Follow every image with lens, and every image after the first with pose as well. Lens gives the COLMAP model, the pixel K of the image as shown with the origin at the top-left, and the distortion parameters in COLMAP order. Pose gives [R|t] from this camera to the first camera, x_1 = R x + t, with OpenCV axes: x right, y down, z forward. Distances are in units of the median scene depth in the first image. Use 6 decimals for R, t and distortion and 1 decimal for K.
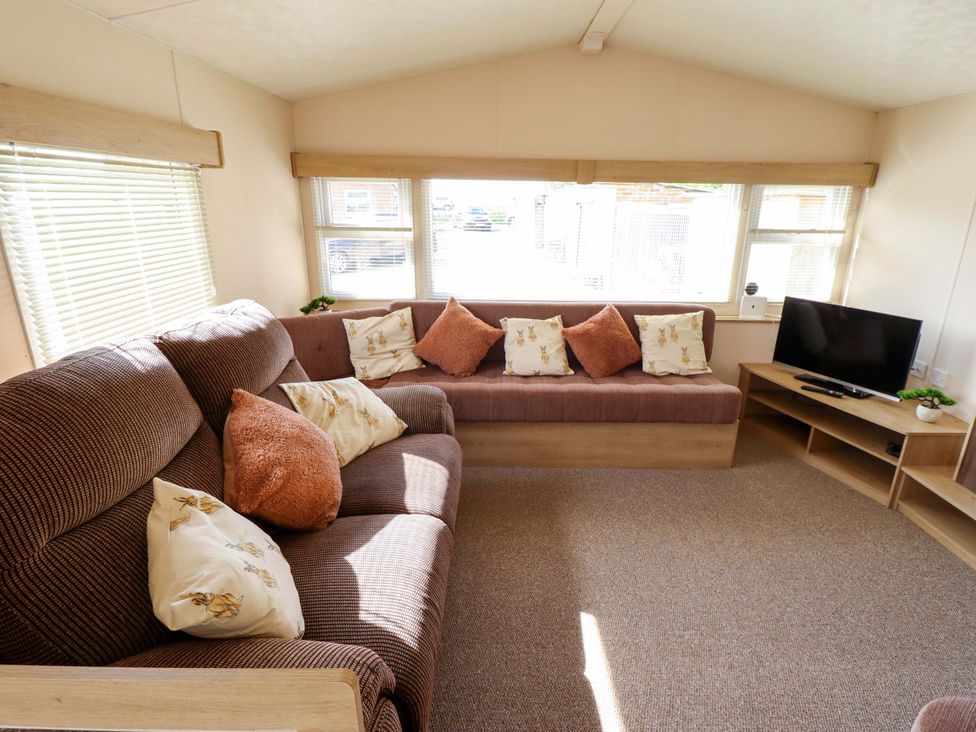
lens RADIAL K [[506.5, 0, 496.7], [0, 506.5, 363.3], [0, 0, 1]] dist [0.001934, -0.013903]
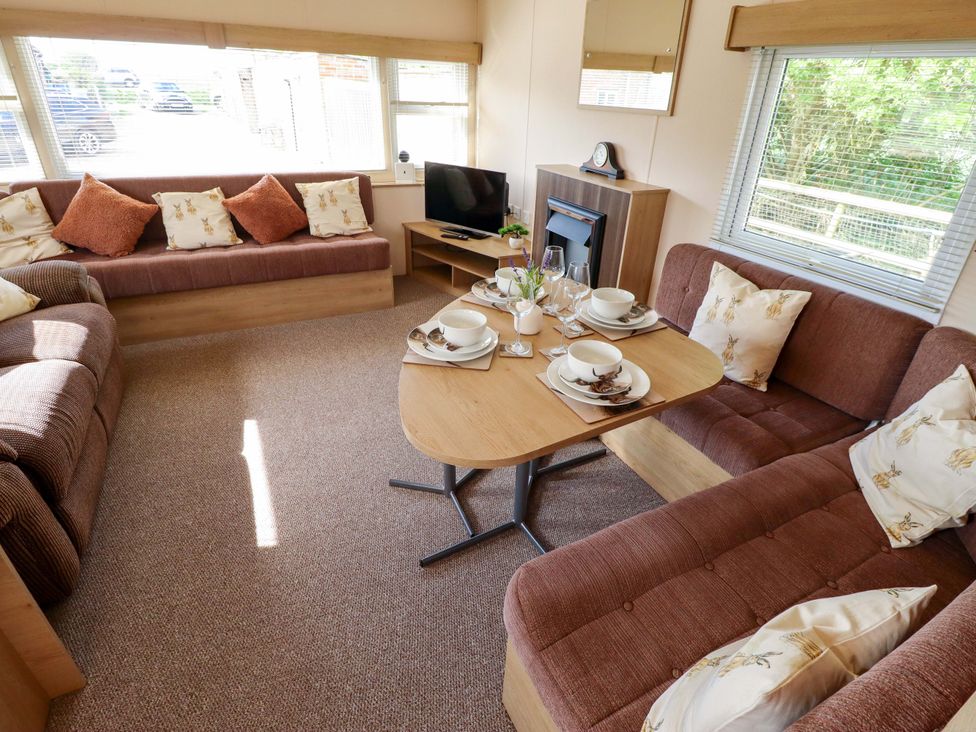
lens RADIAL K [[506.5, 0, 498.4], [0, 506.5, 361.6], [0, 0, 1]] dist [0.001934, -0.013903]
pose [[0.889011, -0.192166, 0.415609, 0.143549], [0.107320, 0.969836, 0.218862, 0.090548], [-0.445130, -0.149967, 0.882819, -0.225587]]
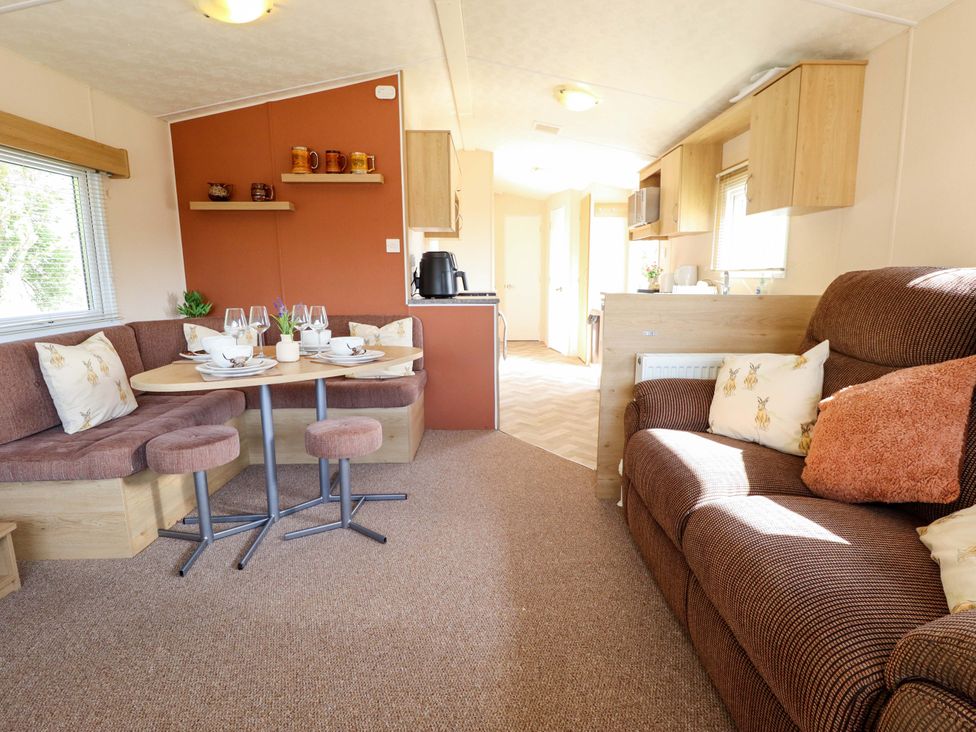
lens RADIAL K [[506.5, 0, 493.0], [0, 506.5, 359.6], [0, 0, 1]] dist [0.001934, -0.013903]
pose [[-0.999786, -0.002101, -0.020570, 0.140197], [-0.011359, 0.887064, 0.461507, -0.150717], [0.017277, 0.461642, -0.886898, 0.872529]]
